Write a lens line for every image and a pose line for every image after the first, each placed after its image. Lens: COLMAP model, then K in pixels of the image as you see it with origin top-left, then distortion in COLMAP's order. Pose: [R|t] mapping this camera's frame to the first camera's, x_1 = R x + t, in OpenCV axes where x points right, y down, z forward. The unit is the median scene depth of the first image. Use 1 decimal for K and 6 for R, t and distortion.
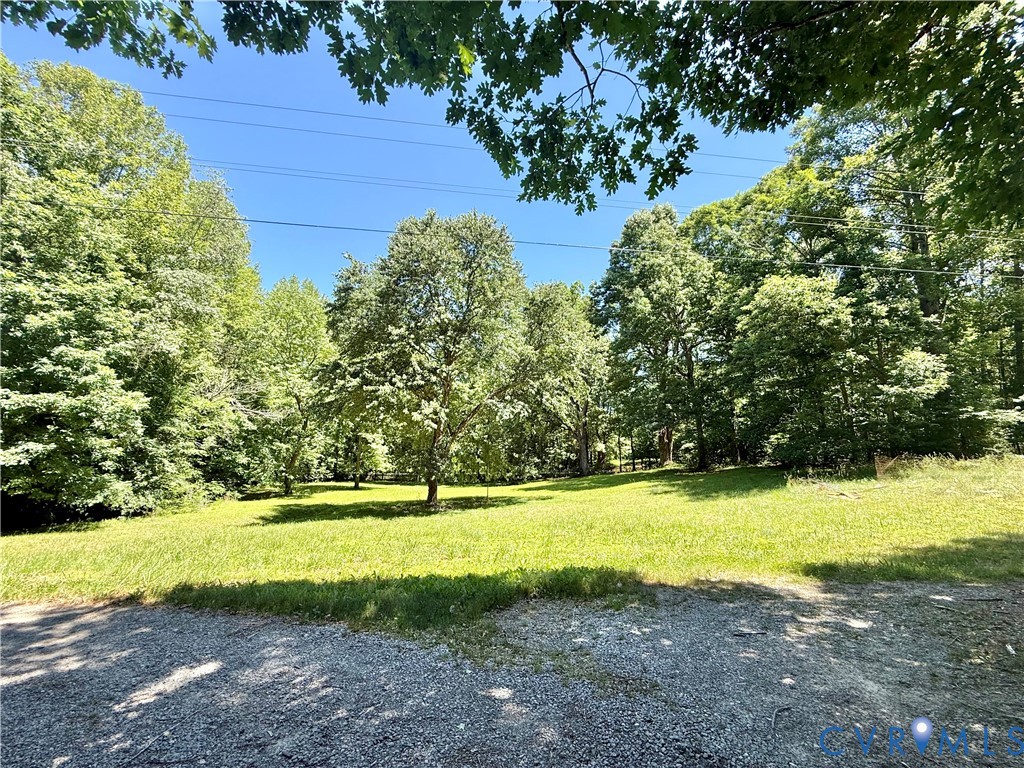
lens RADIAL K [[404.4, 0, 512.0], [0, 404.4, 384.0], [0, 0, 1]] dist [0.000040, -0.000001]
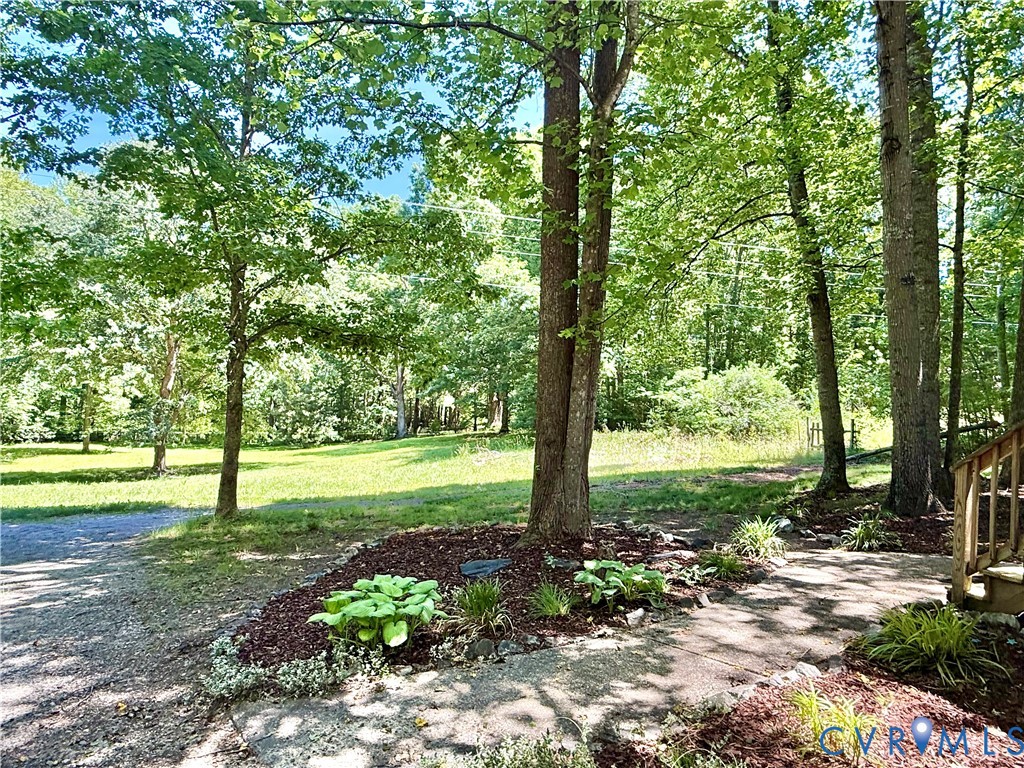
lens RADIAL K [[603.8, 0, 512.0], [0, 603.8, 384.0], [0, 0, 1]] dist [-0.000265, -0.000074]
pose [[0.978684, 0.028088, 0.203440, 0.166517], [-0.056016, 0.989551, 0.132854, -0.065231], [-0.197583, -0.141418, 0.970032, -0.245290]]
